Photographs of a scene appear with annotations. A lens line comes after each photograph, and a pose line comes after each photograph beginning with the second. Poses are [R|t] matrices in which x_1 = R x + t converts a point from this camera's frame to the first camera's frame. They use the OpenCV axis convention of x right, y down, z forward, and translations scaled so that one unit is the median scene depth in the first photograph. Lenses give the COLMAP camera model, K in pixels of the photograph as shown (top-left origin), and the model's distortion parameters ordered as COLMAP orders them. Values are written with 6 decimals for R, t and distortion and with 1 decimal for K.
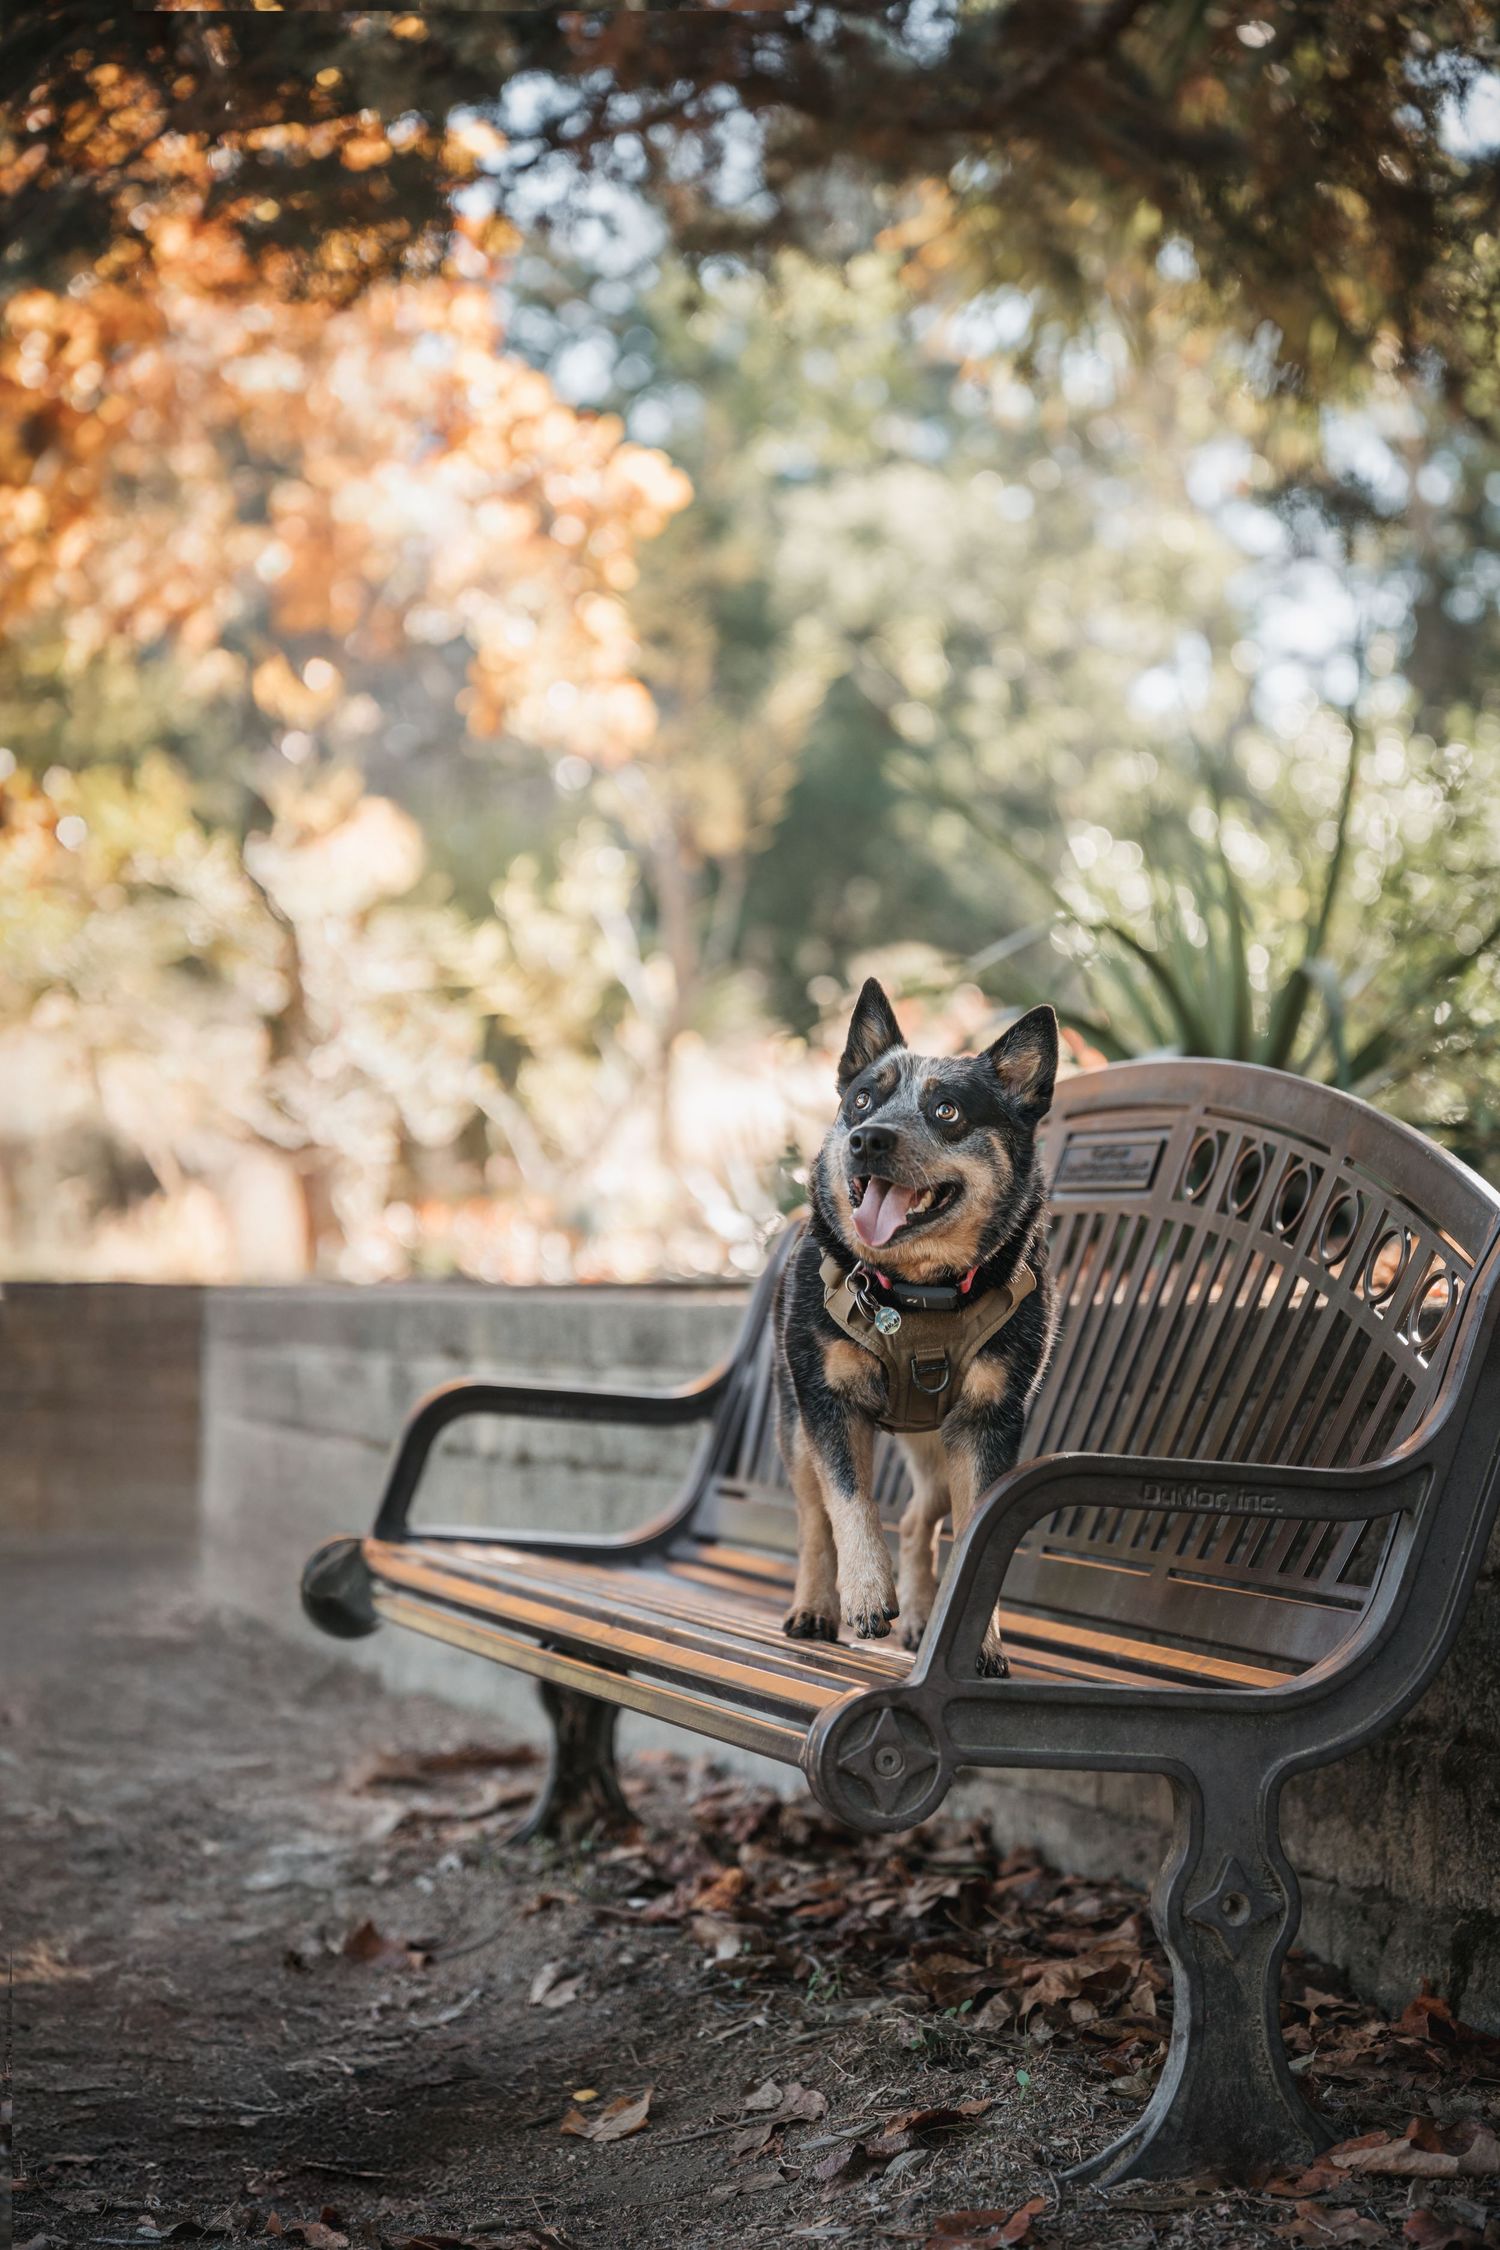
lens RADIAL K [[4417.3, 0, 744.3], [0, 4417.3, 1129.9], [0, 0, 1]] dist [0.044838, 0.000000]
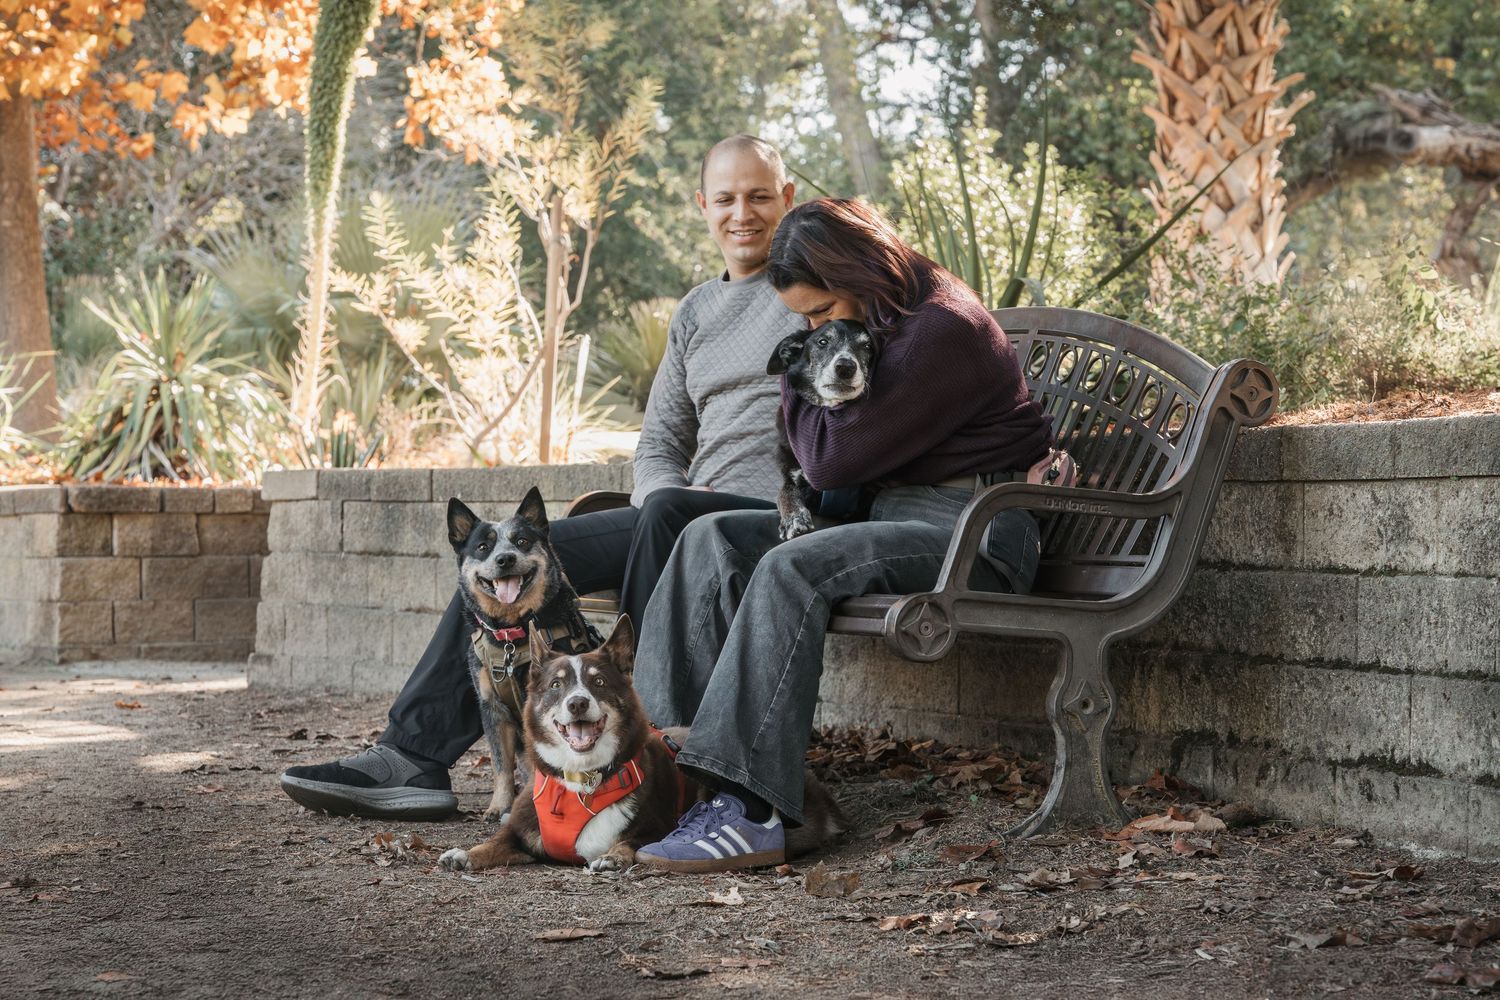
lens RADIAL K [[2944.9, 0, 753.7], [0, 2944.9, 498.8], [0, 0, 1]] dist [0.044838, 0.000000]
pose [[0.997669, 0.005438, 0.068026, -0.135196], [-0.007309, 0.999601, 0.027286, 0.043172], [-0.067851, -0.027719, 0.997310, -0.346936]]
